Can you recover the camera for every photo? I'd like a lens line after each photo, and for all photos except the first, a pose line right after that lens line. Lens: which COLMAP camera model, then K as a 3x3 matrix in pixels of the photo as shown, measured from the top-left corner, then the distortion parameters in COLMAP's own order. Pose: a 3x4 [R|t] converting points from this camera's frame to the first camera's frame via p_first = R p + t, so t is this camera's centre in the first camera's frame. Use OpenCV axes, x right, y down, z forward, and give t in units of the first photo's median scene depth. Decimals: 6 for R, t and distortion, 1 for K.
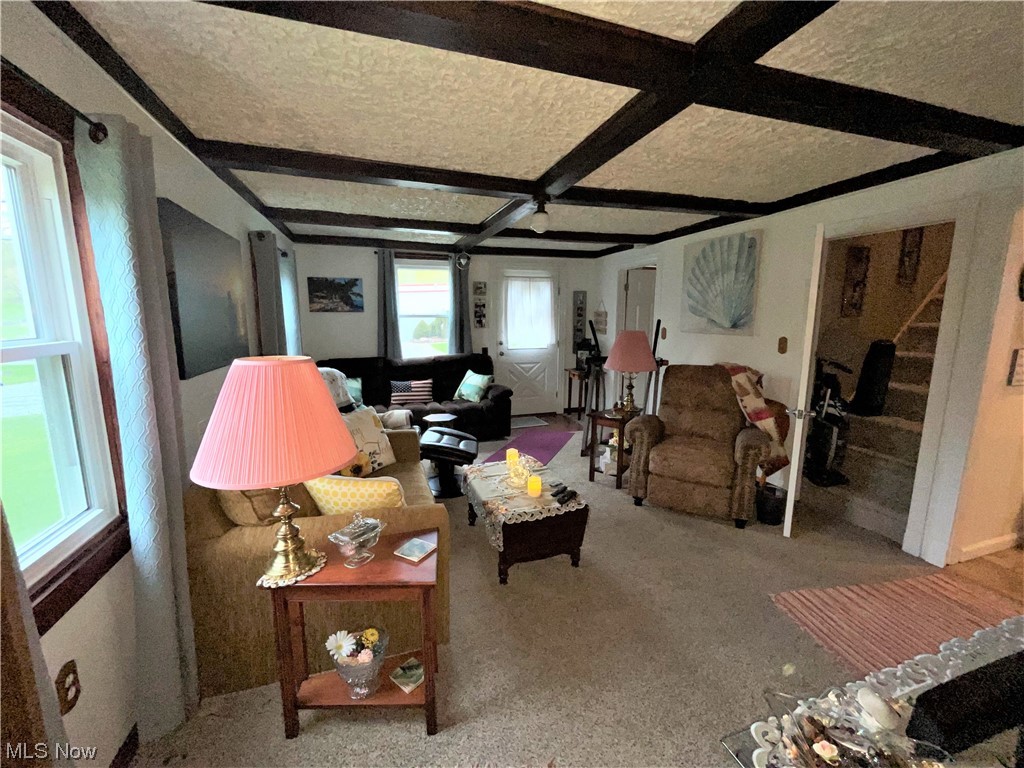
lens RADIAL K [[414.3, 0, 509.5], [0, 414.3, 381.7], [0, 0, 1]] dist [-0.000996, -0.000101]
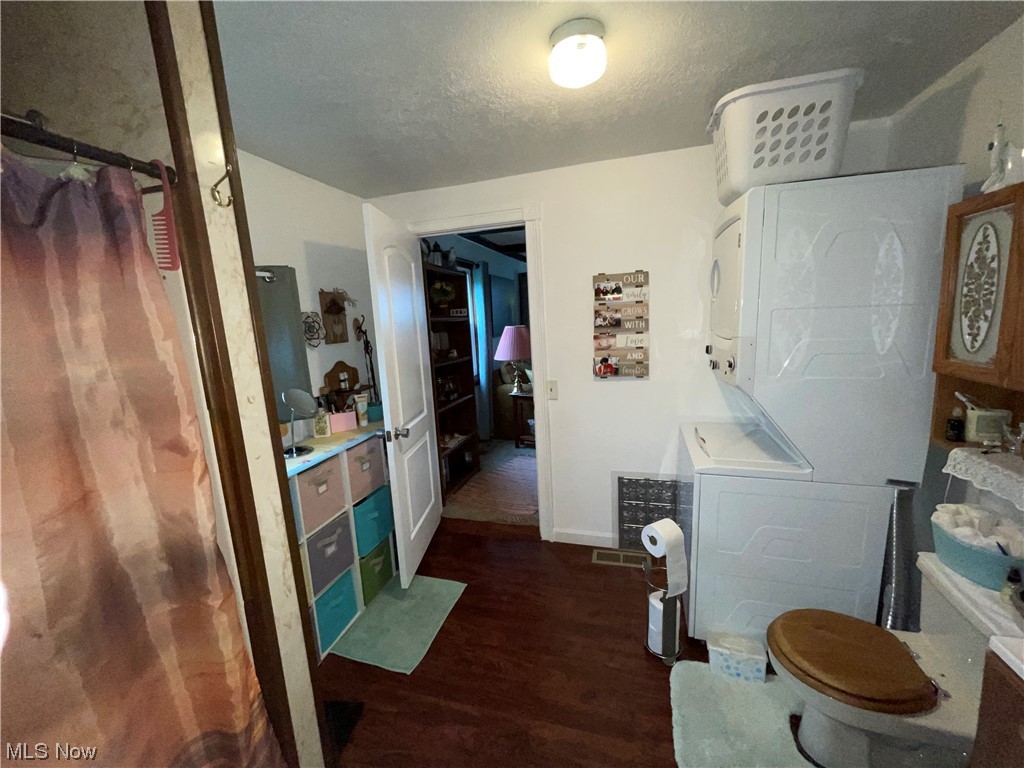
lens RADIAL K [[414.3, 0, 513.1], [0, 414.3, 385.5], [0, 0, 1]] dist [-0.000996, -0.000101]
pose [[0.814609, 0.050599, -0.577800, 1.265211], [-0.033318, 0.998625, 0.040479, 0.272029], [0.579053, -0.013724, 0.815174, -1.599576]]
